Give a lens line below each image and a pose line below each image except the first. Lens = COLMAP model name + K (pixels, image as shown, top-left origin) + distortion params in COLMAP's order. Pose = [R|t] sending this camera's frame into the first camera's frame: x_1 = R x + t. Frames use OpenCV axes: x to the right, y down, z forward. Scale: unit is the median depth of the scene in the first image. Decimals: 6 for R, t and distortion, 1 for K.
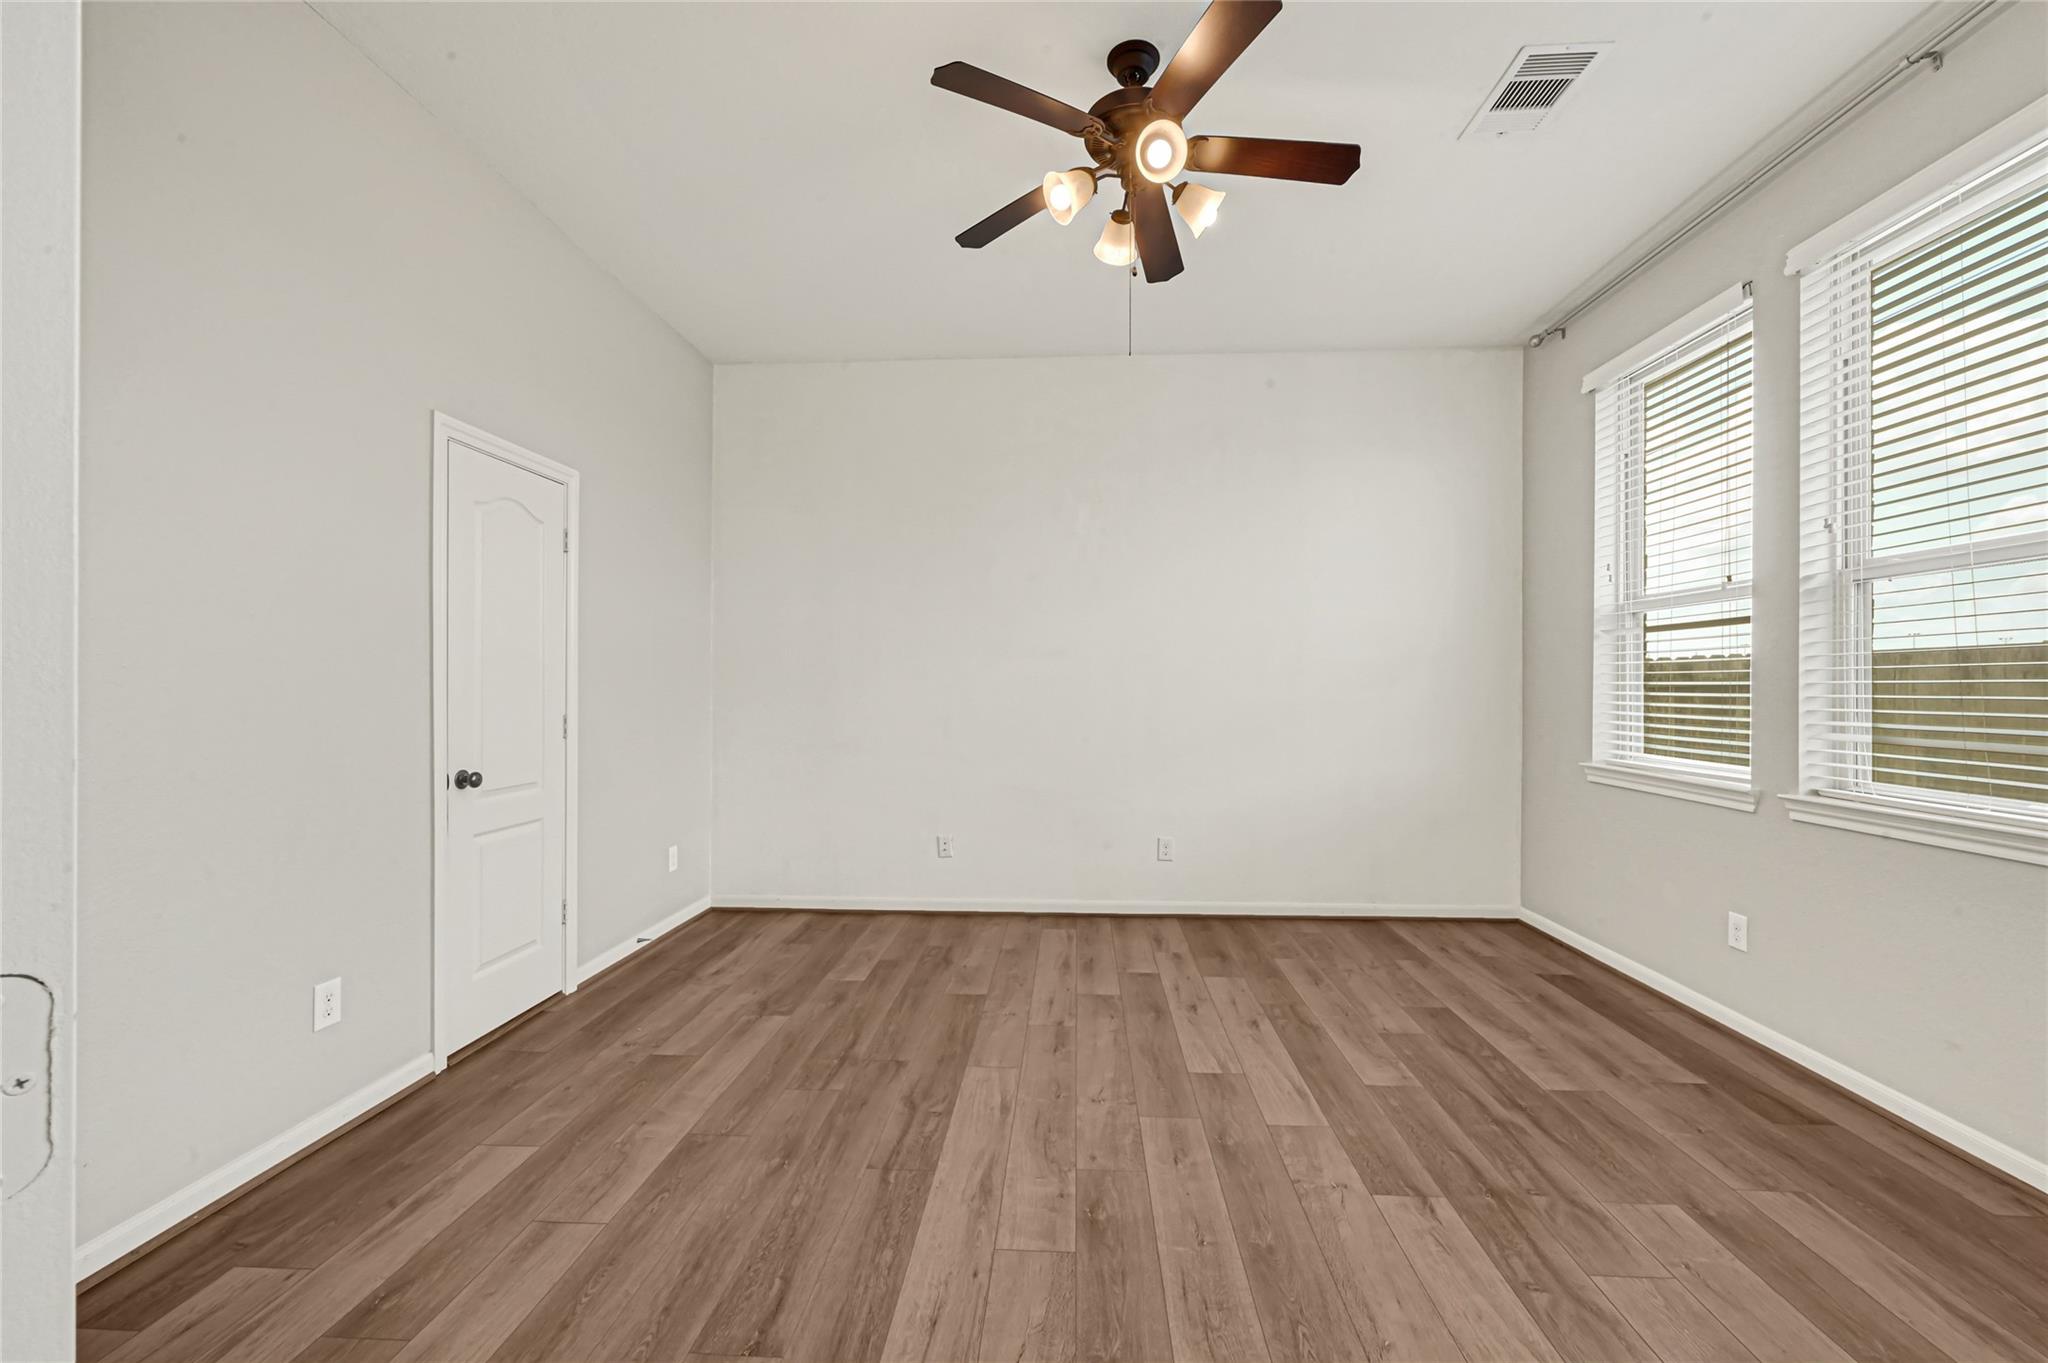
lens RADIAL K [[831.3, 0, 1042.1], [0, 831.3, 680.1], [0, 0, 1]] dist [-0.006391, 0.001227]
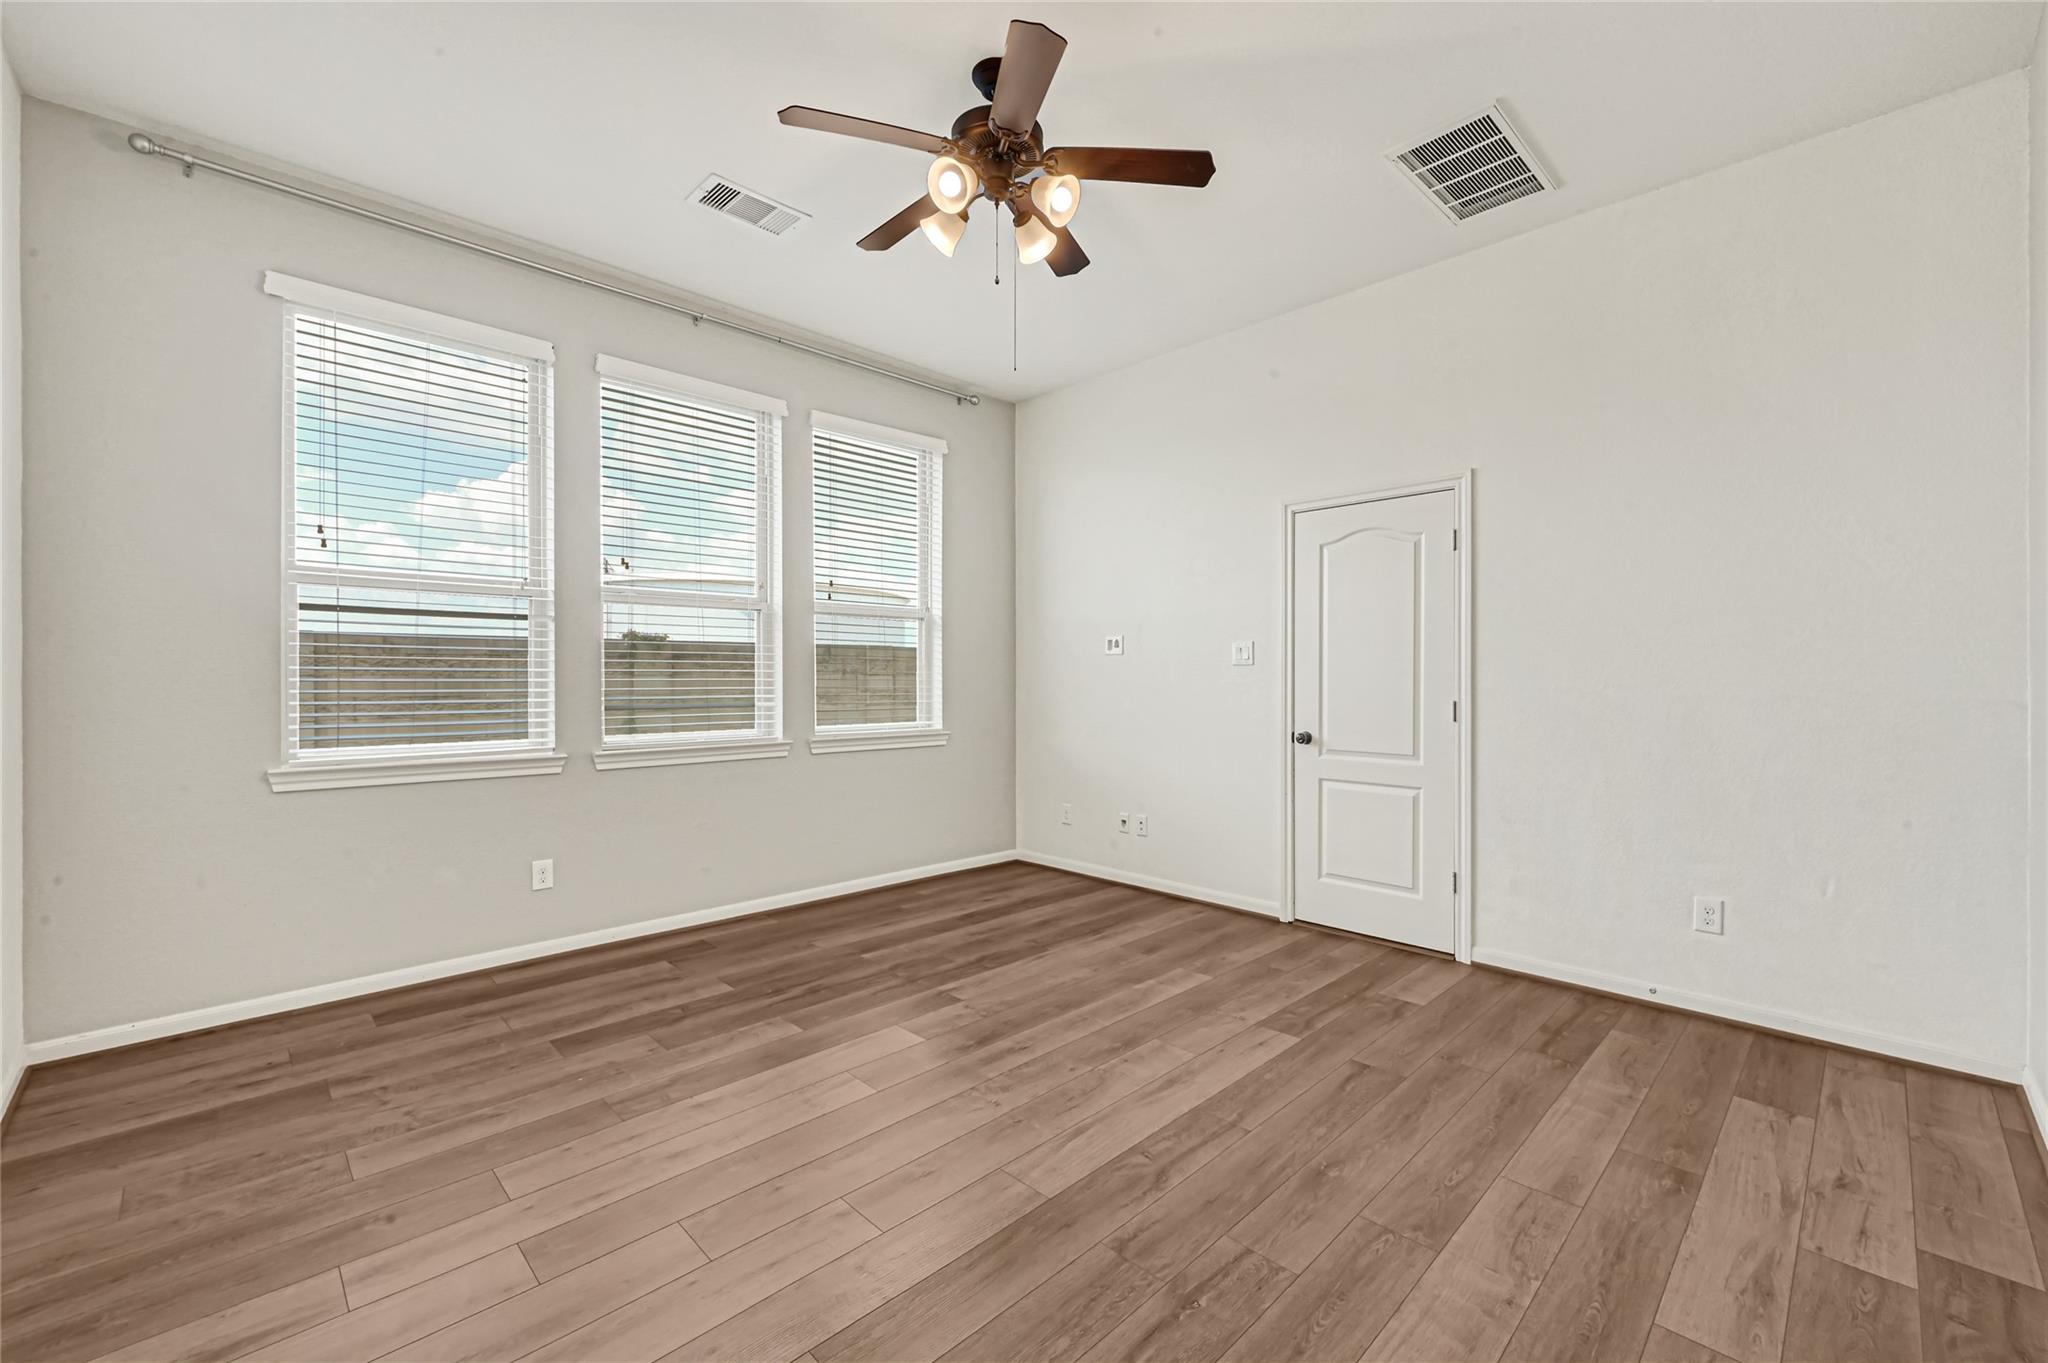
lens RADIAL K [[831.3, 0, 1042.1], [0, 831.3, 683.9], [0, 0, 1]] dist [-0.006391, 0.001227]
pose [[-0.736486, -0.006817, 0.676419, -0.661069], [-0.005293, 0.999977, 0.004315, 0.018679], [-0.676432, -0.000403, -0.736505, 1.782847]]
